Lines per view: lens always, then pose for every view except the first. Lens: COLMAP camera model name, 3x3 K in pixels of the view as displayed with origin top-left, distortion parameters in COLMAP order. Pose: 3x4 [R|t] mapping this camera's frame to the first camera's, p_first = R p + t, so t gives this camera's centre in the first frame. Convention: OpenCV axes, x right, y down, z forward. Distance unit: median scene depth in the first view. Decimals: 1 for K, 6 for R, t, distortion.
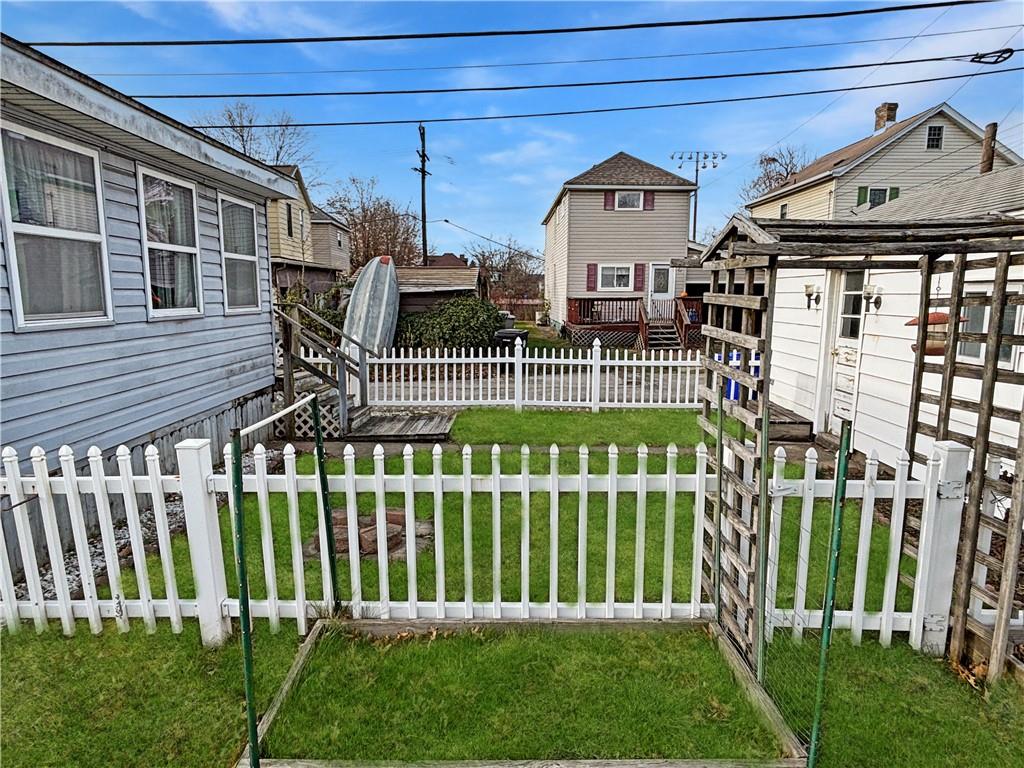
lens RADIAL K [[613.9, 0, 497.9], [0, 613.9, 384.8], [0, 0, 1]] dist [-0.016787, 0.001454]
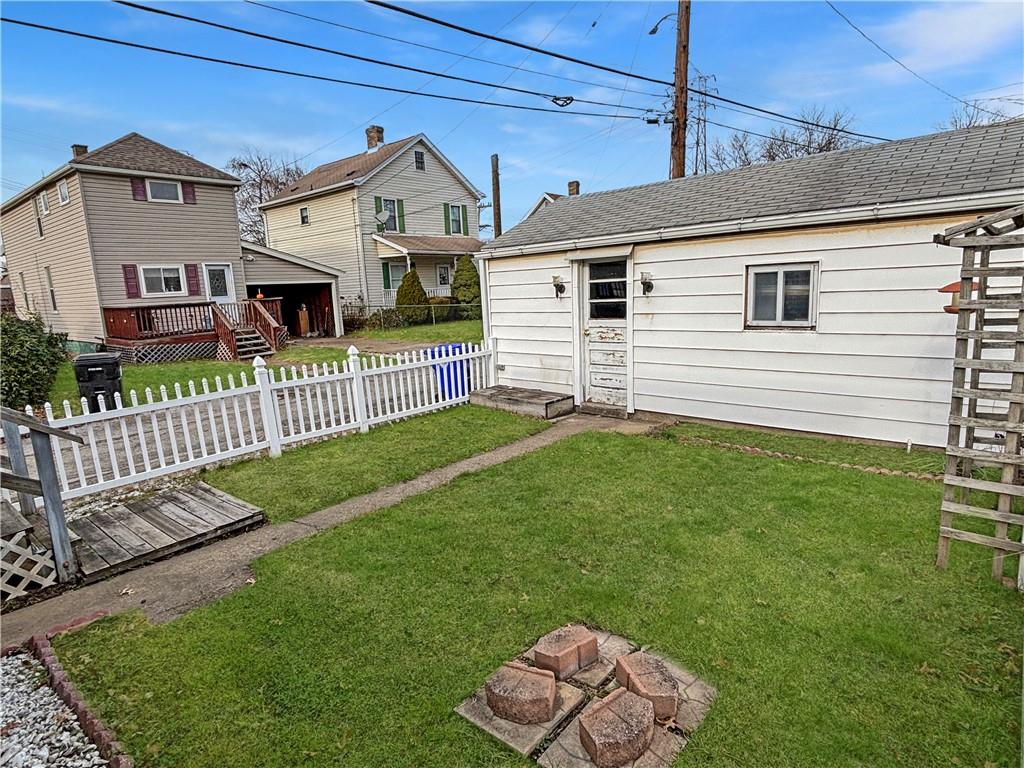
lens RADIAL K [[571.6, 0, 506.9], [0, 571.6, 382.6], [0, 0, 1]] dist [0.004311, -0.013660]
pose [[0.643312, -0.160457, 0.748601, -0.168136], [0.157074, 0.984653, 0.076071, -0.029589], [-0.749318, 0.068648, 0.658643, 0.180244]]
